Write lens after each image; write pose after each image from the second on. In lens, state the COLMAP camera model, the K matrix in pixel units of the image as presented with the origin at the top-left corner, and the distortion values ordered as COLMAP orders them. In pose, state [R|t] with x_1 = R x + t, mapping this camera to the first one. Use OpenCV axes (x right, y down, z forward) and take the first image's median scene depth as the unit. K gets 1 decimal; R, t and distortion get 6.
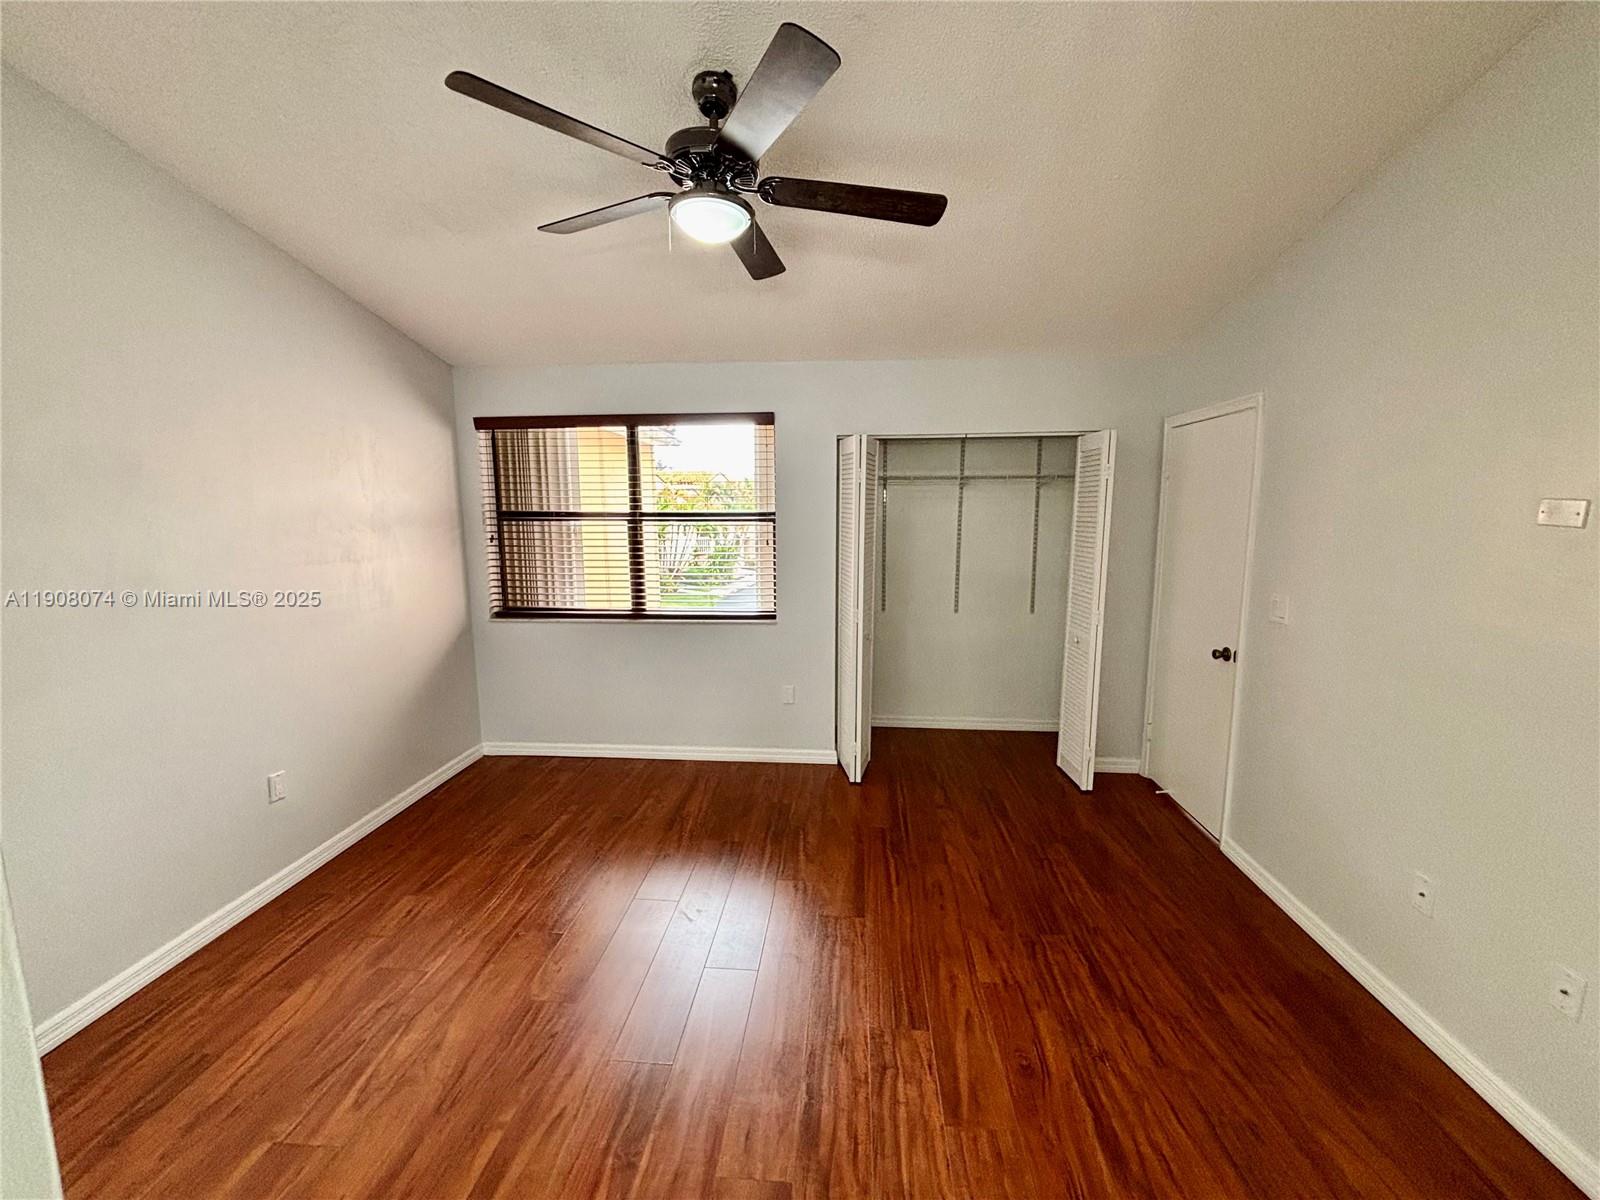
lens RADIAL K [[652.8, 0, 798.8], [0, 652.8, 593.1], [0, 0, 1]] dist [0.001548, -0.001587]
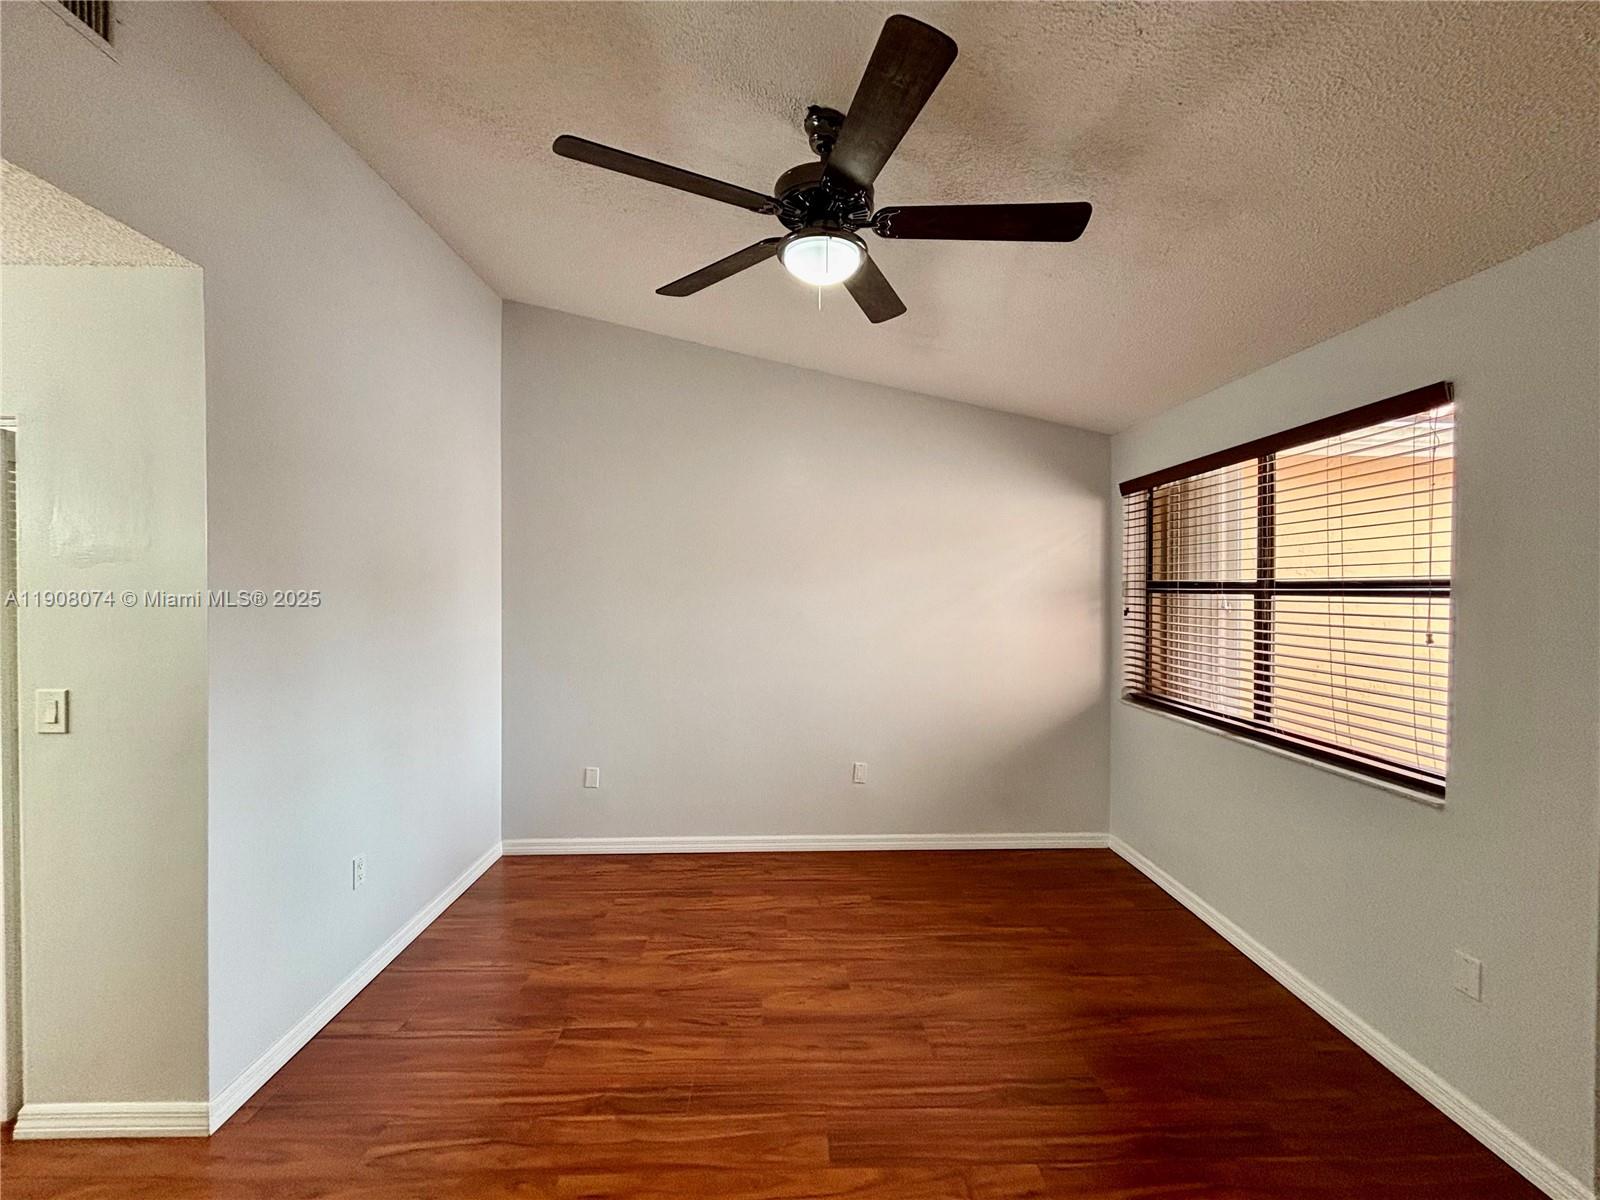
lens RADIAL K [[652.8, 0, 801.1], [0, 652.8, 595.0], [0, 0, 1]] dist [0.001548, -0.001587]
pose [[0.112340, 0.014953, -0.993557, 0.589461], [-0.136562, 0.990631, -0.000531, -0.066587], [0.984241, 0.135742, 0.113329, 0.689313]]
